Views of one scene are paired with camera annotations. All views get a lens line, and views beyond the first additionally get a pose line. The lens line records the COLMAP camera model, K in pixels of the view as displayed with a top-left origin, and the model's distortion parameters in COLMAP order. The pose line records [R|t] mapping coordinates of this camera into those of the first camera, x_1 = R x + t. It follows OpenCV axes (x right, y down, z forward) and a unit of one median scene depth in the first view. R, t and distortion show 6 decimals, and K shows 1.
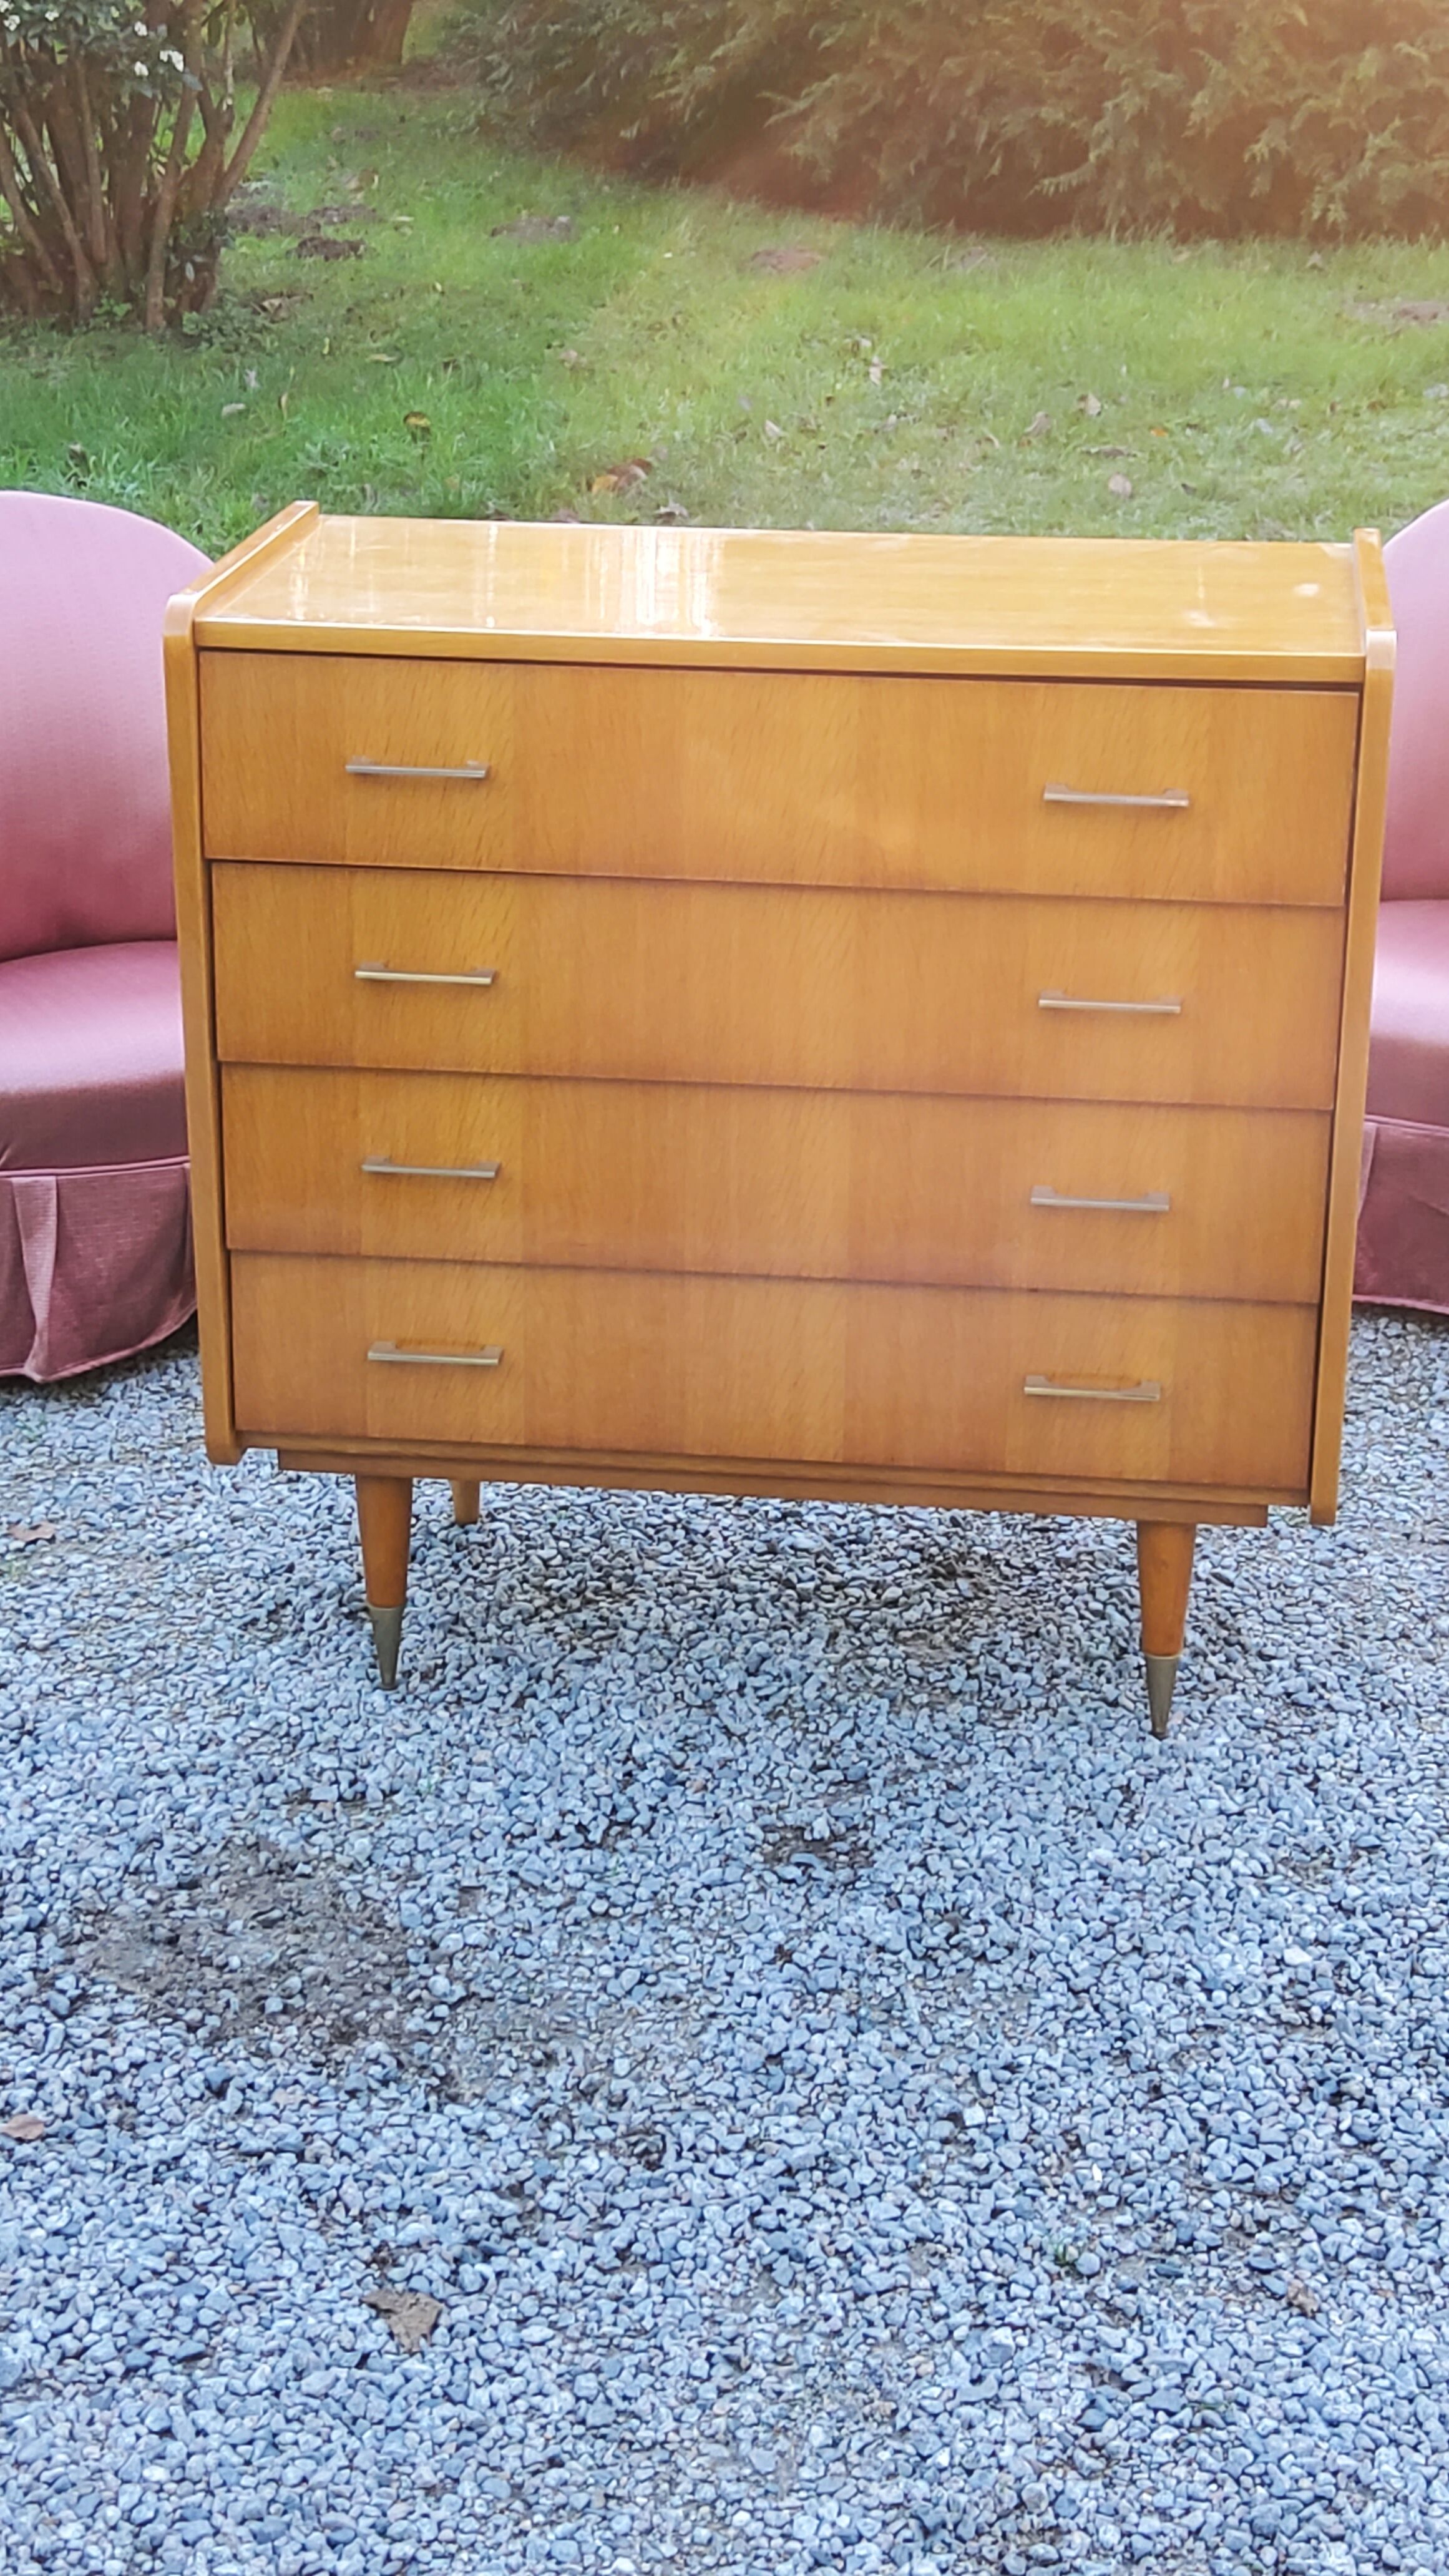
lens RADIAL K [[3827.9, 0, 787.1], [0, 3827.9, 1302.4], [0, 0, 1]] dist [0.070326, 0.000000]
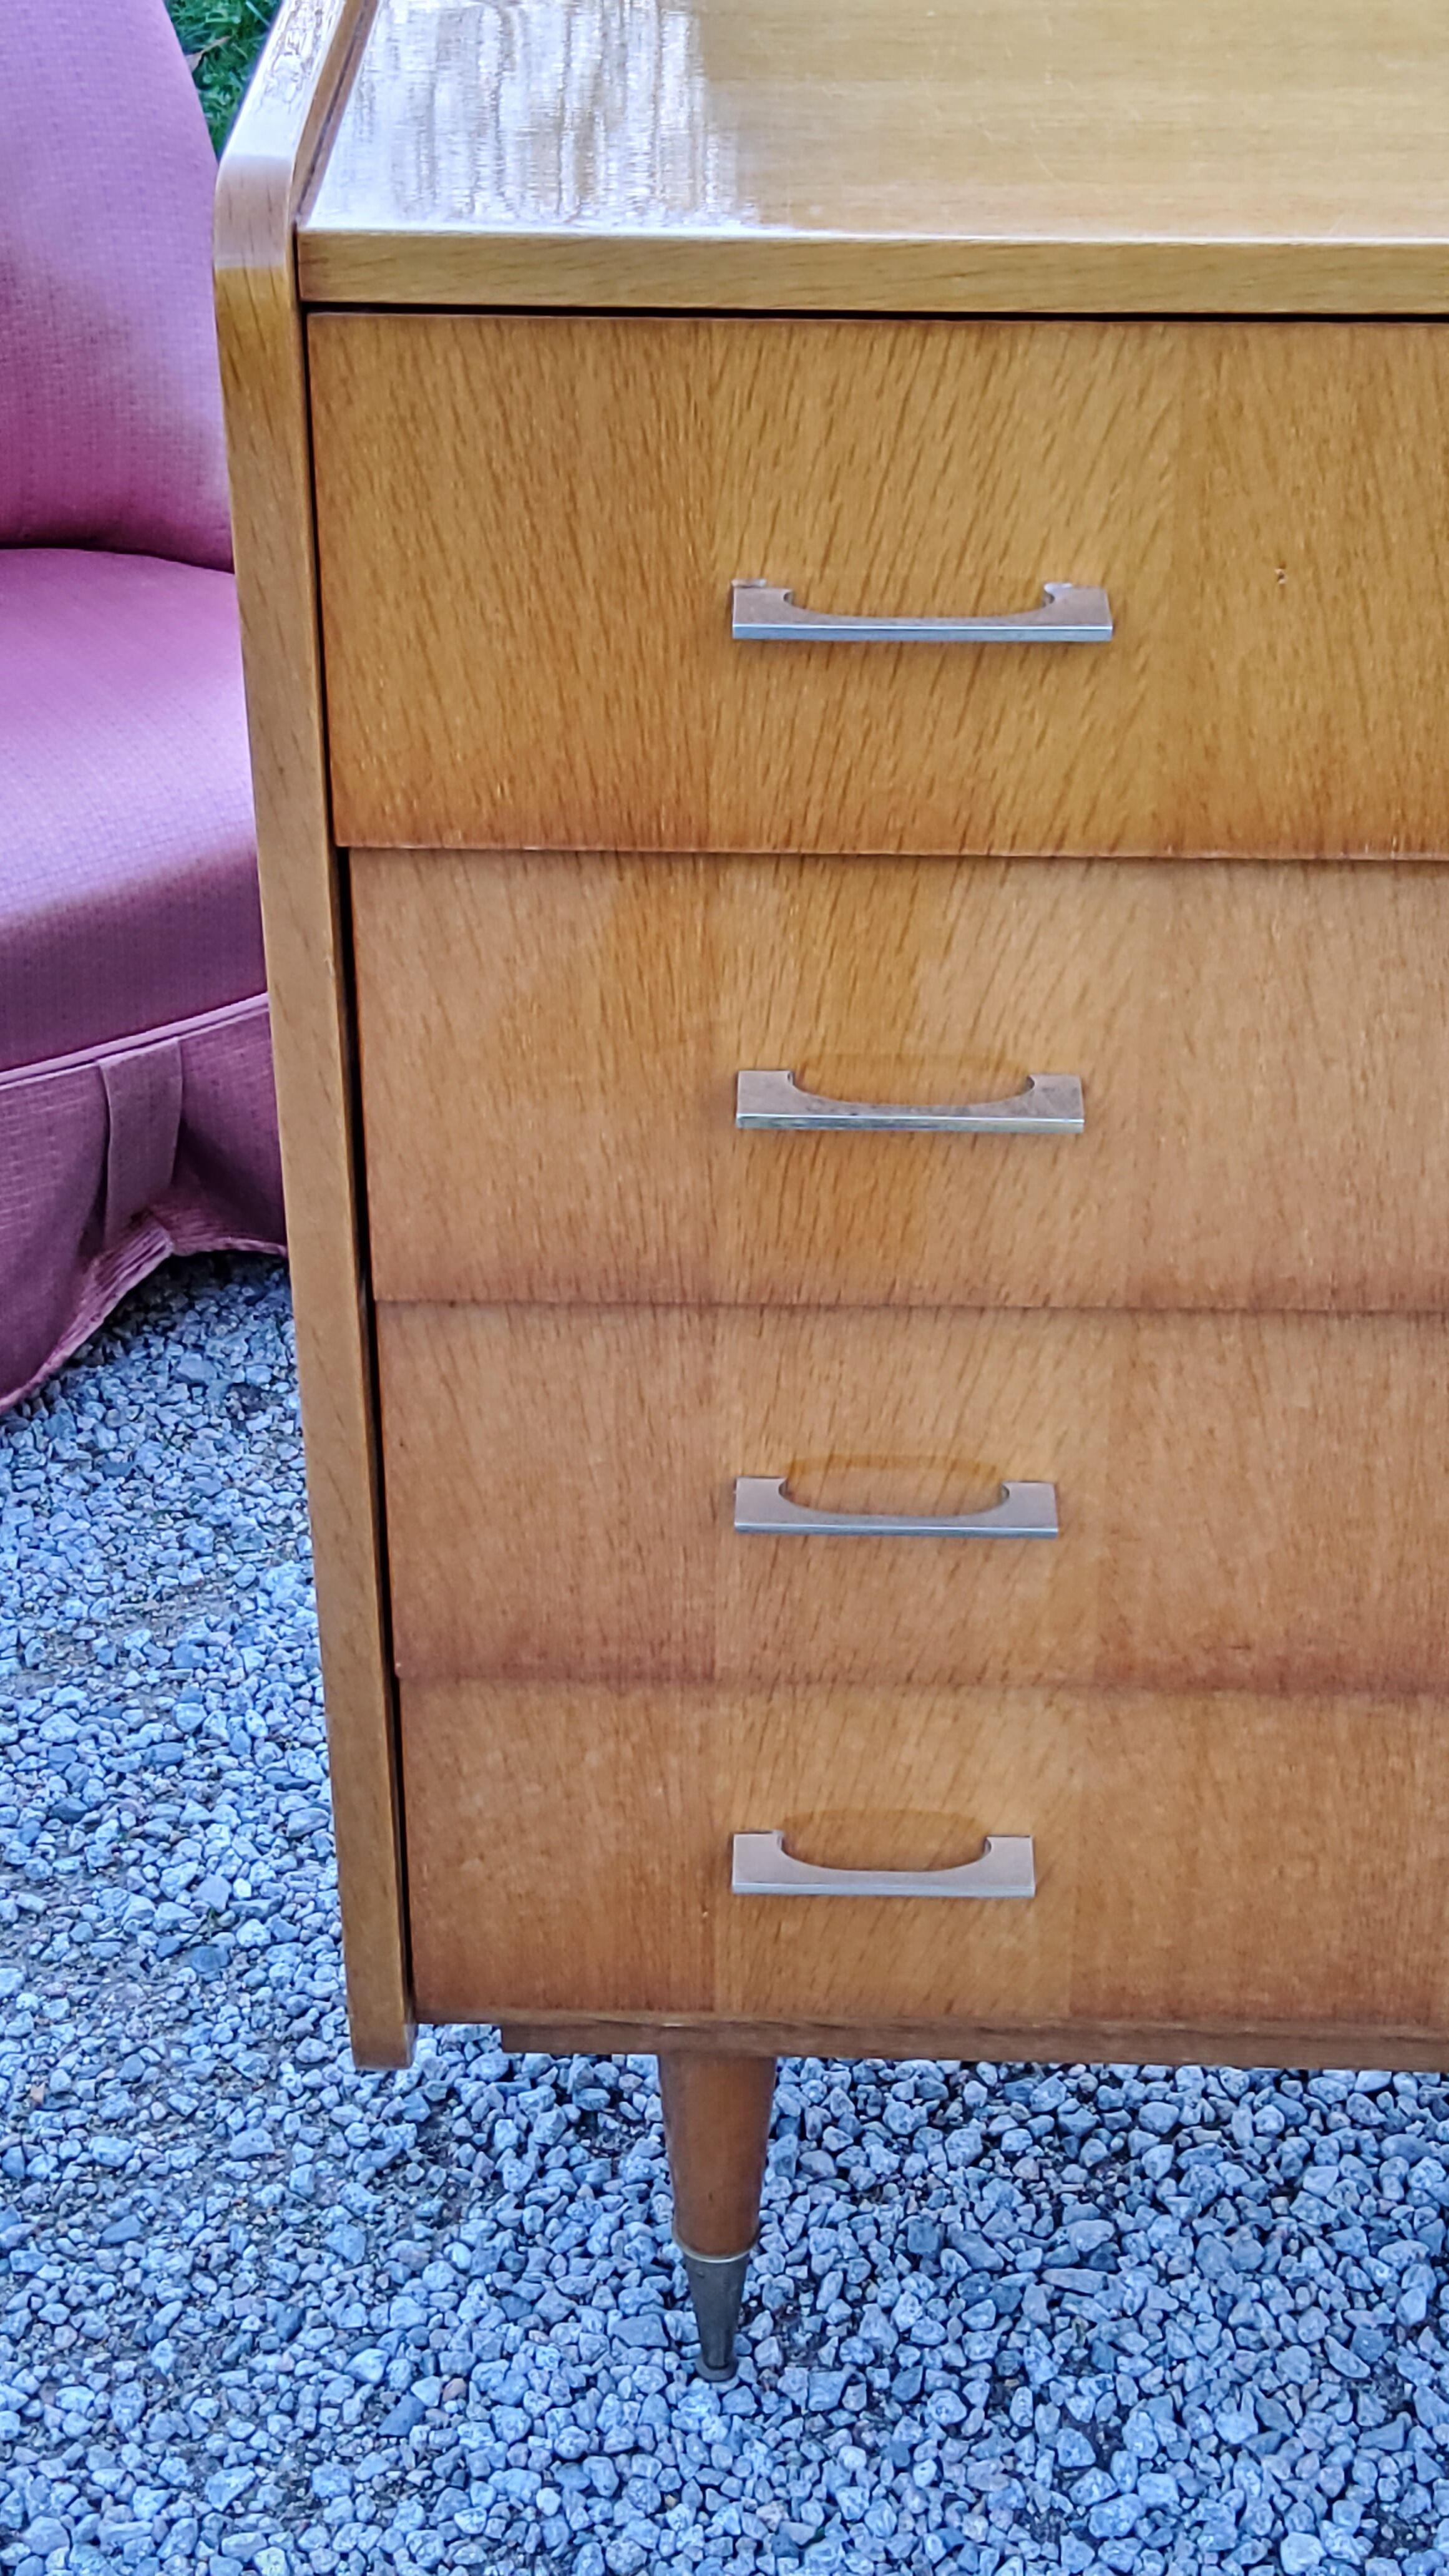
lens RADIAL K [[3827.9, 0, 732.8], [0, 3827.9, 1272.5], [0, 0, 1]] dist [0.070326, 0.000000]
pose [[0.995892, -0.058193, 0.069379, -0.133813], [0.041620, 0.974603, 0.220040, -0.148465], [-0.080422, -0.216249, 0.973020, 0.581448]]
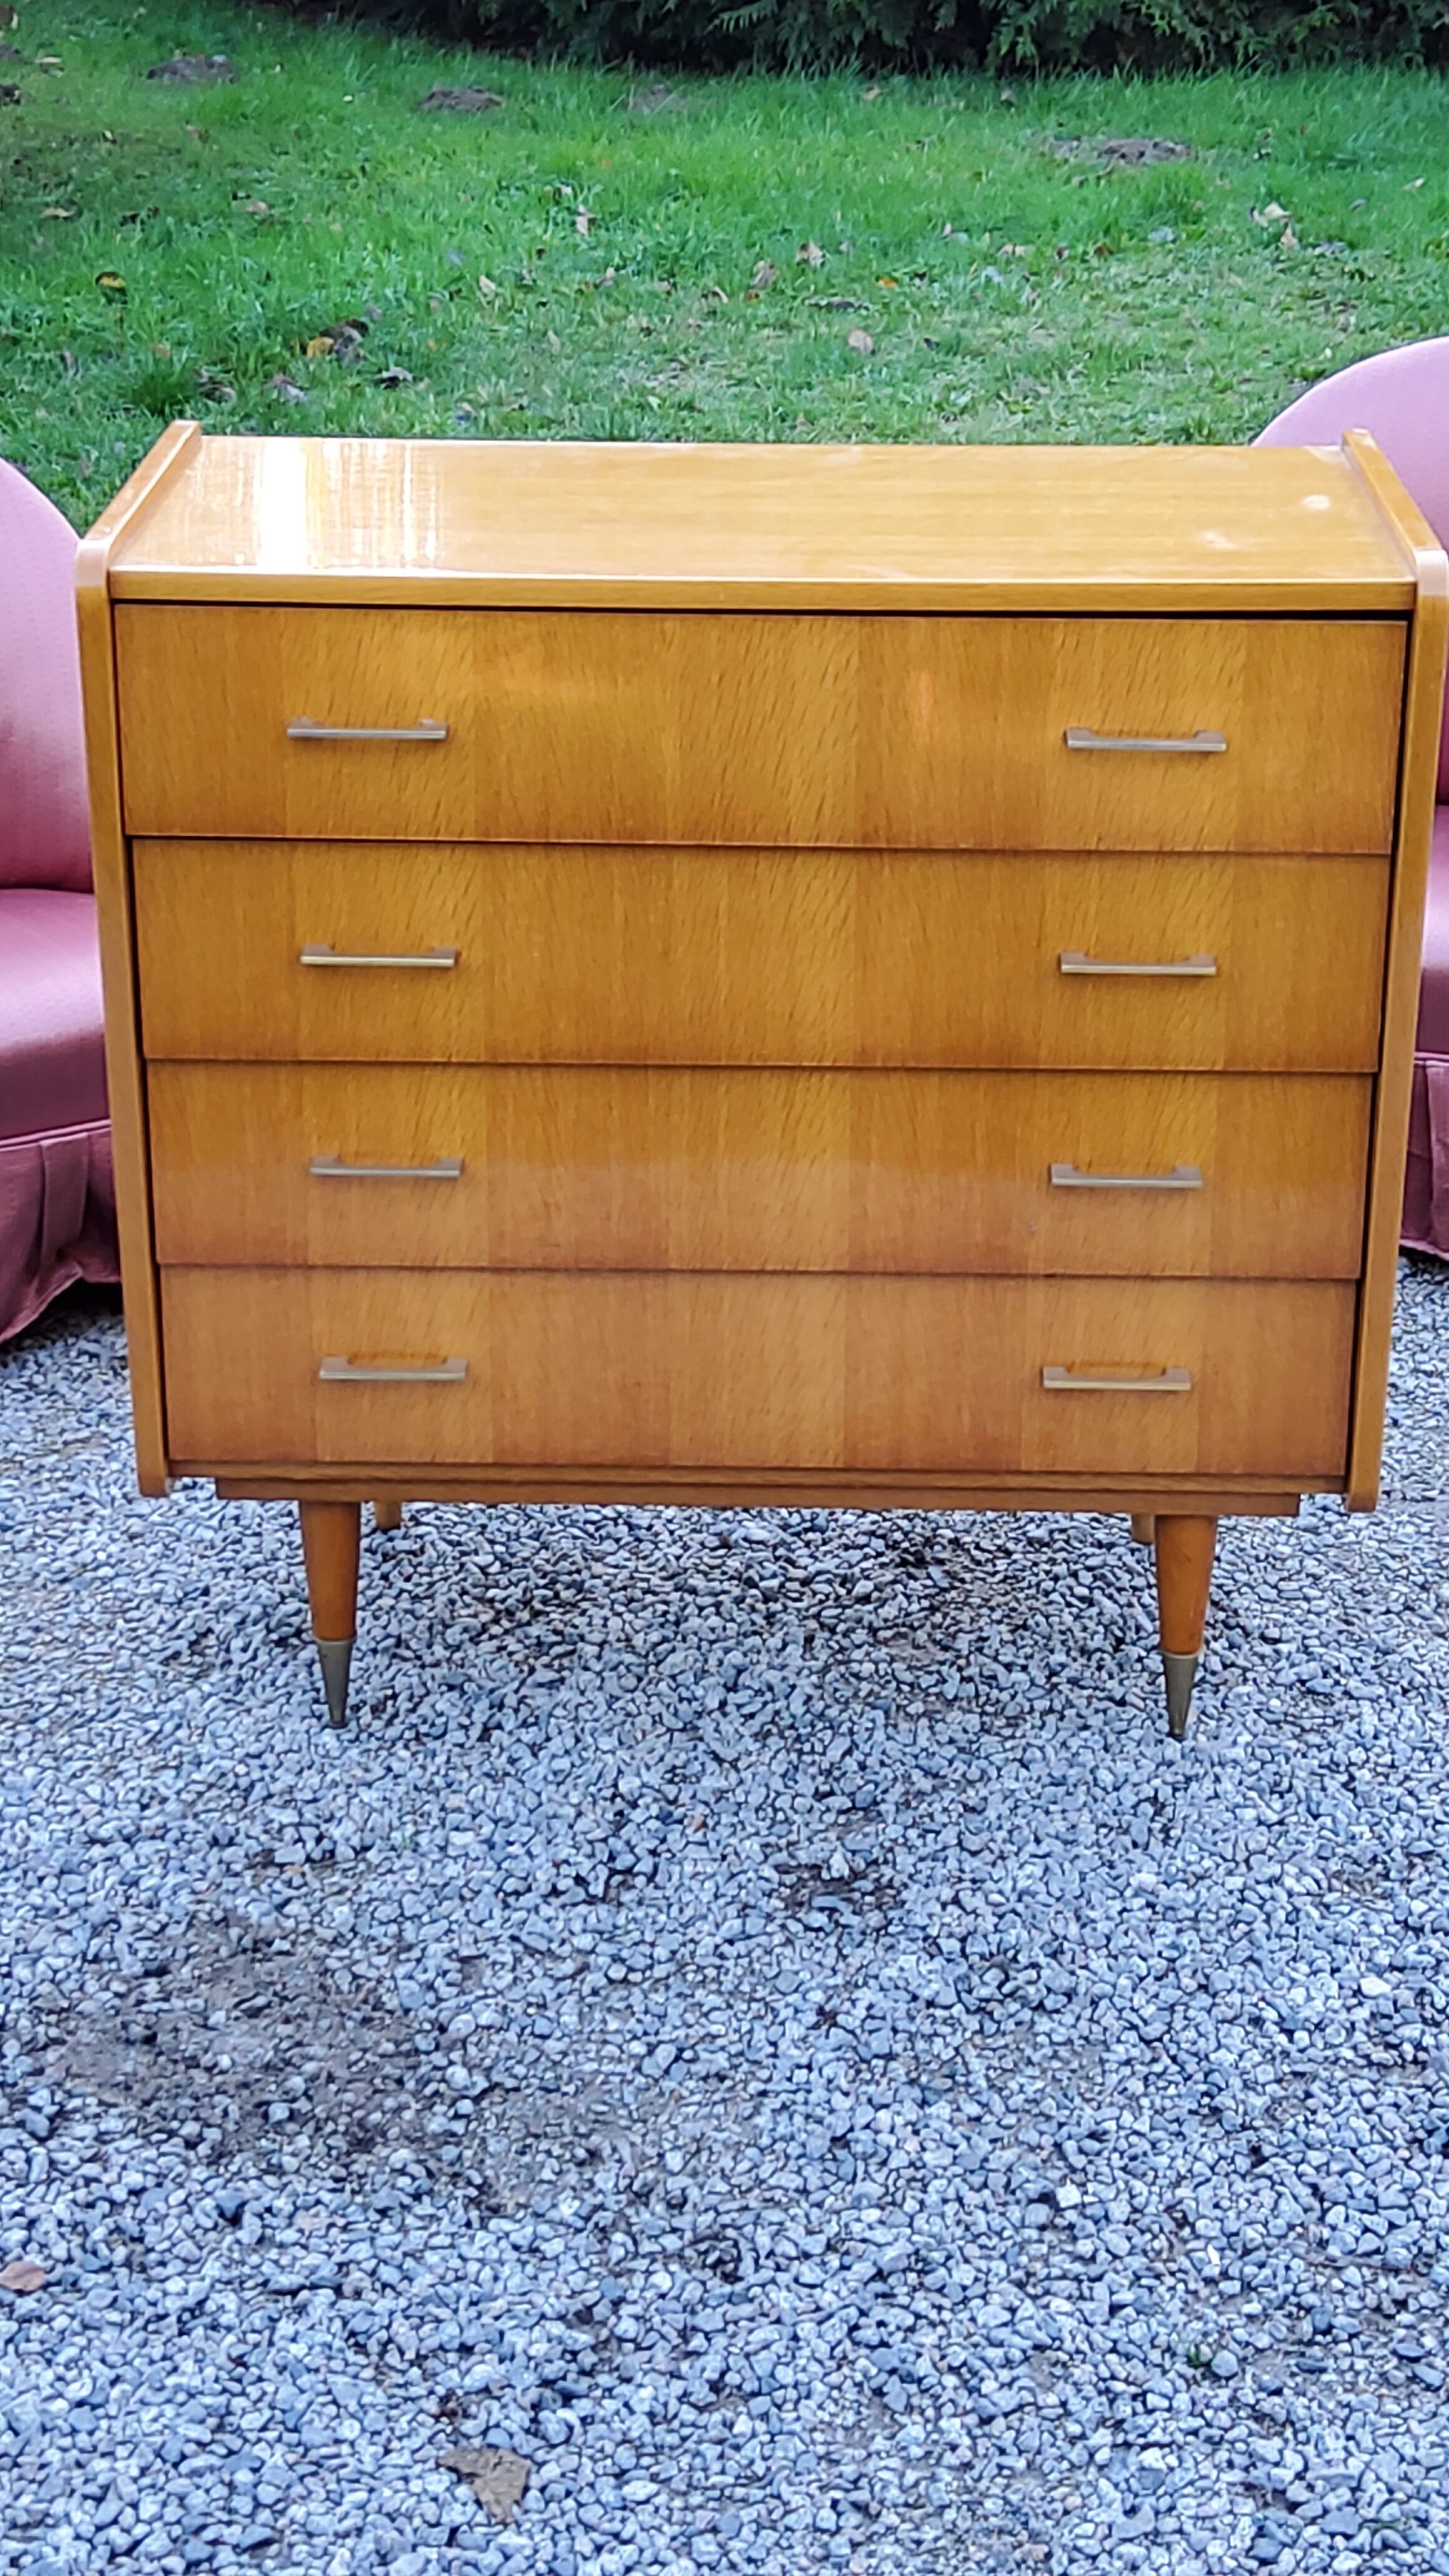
lens RADIAL K [[3827.9, 0, 784.0], [0, 3827.9, 1296.7], [0, 0, 1]] dist [0.070326, 0.000000]
pose [[0.994964, -0.041972, 0.091025, -0.080740], [0.038294, 0.998393, 0.041781, -0.037689], [-0.092632, -0.038085, 0.994972, 0.086520]]
